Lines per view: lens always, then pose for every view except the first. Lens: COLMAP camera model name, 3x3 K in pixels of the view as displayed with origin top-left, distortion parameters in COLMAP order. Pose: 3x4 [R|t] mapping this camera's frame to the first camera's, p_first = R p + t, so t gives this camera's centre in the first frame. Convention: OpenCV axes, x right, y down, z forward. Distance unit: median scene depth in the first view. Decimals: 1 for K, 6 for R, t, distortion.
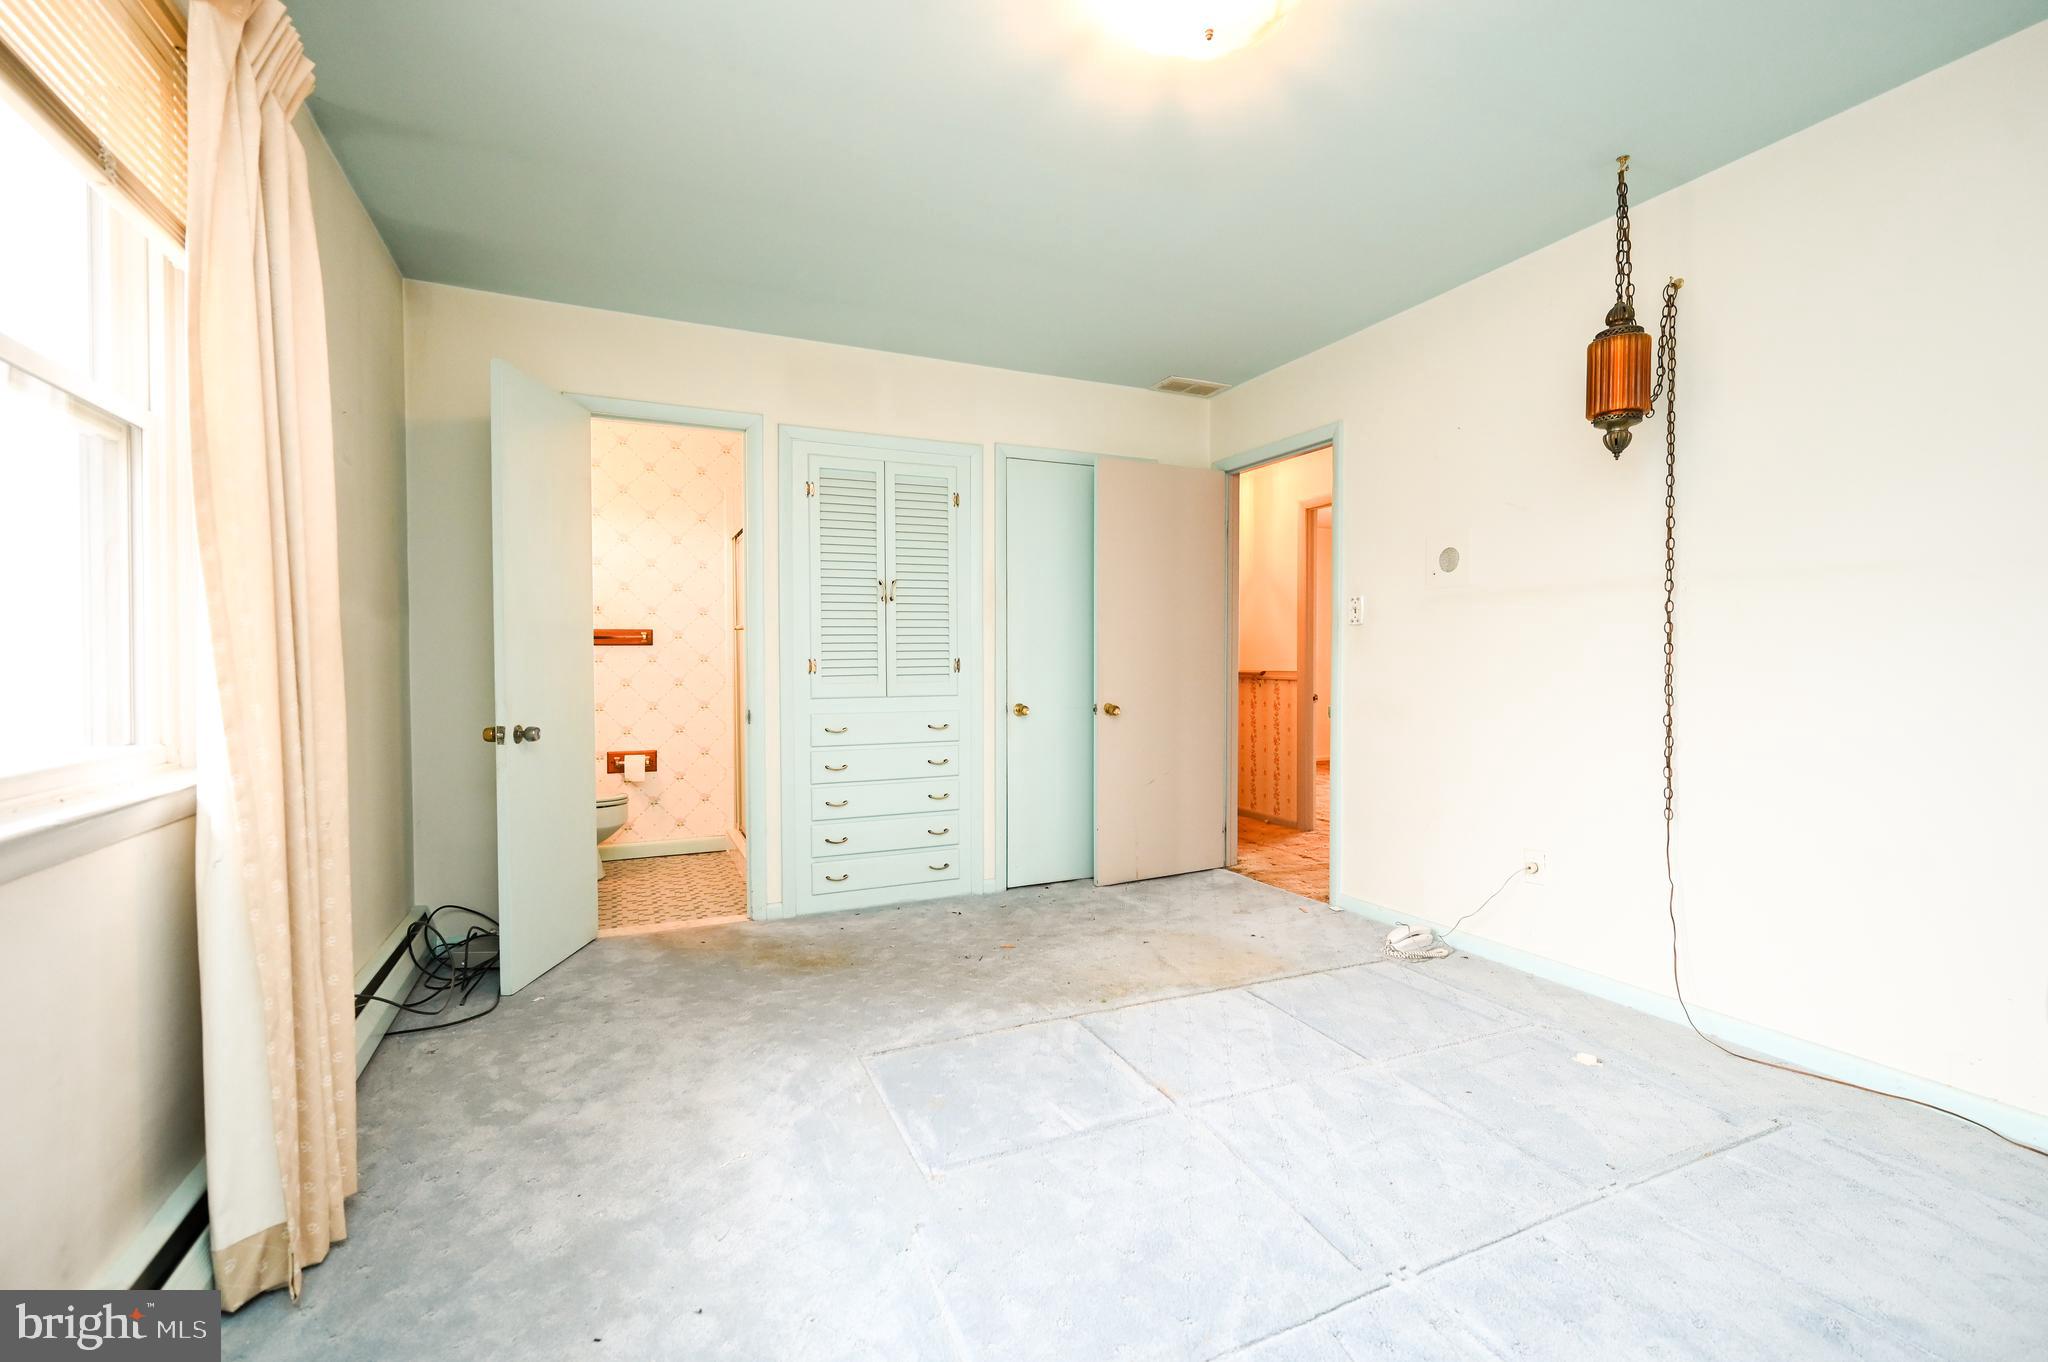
lens RADIAL K [[913.7, 0, 1030.0], [0, 913.7, 680.4], [0, 0, 1]] dist [-0.001652, 0.000592]
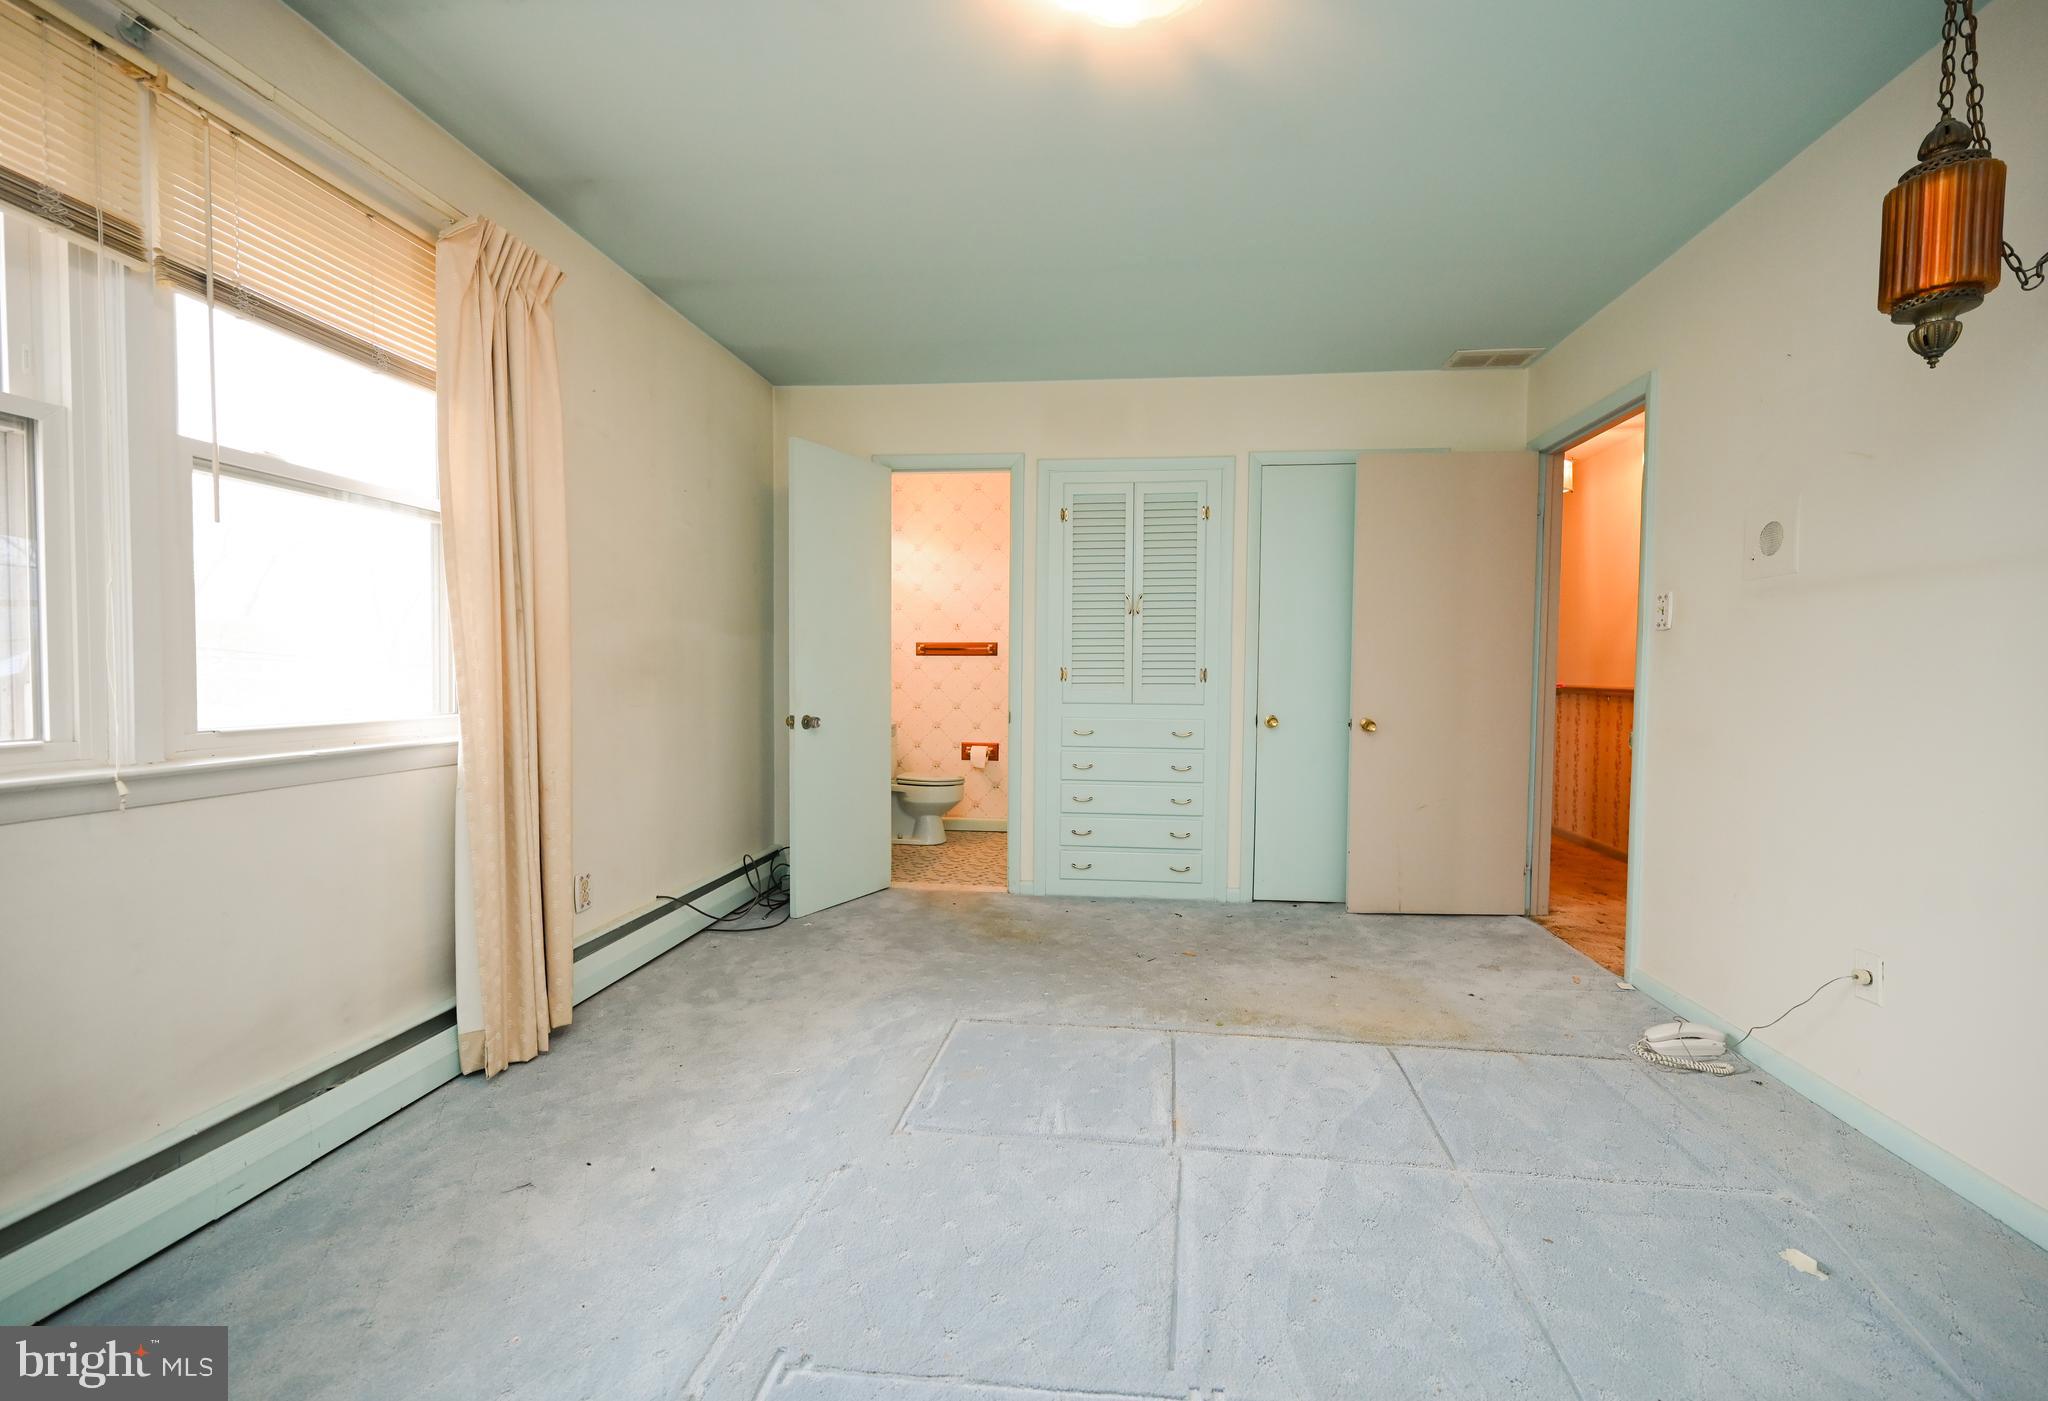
lens RADIAL K [[846.1, 0, 1051.2], [0, 846.1, 700.6], [0, 0, 1]] dist [-0.000388, -0.000314]
pose [[0.854644, 0.029122, -0.518398, 0.298415], [-0.022977, 0.999569, 0.018272, -0.001780], [0.518706, -0.003705, 0.854945, 0.114270]]
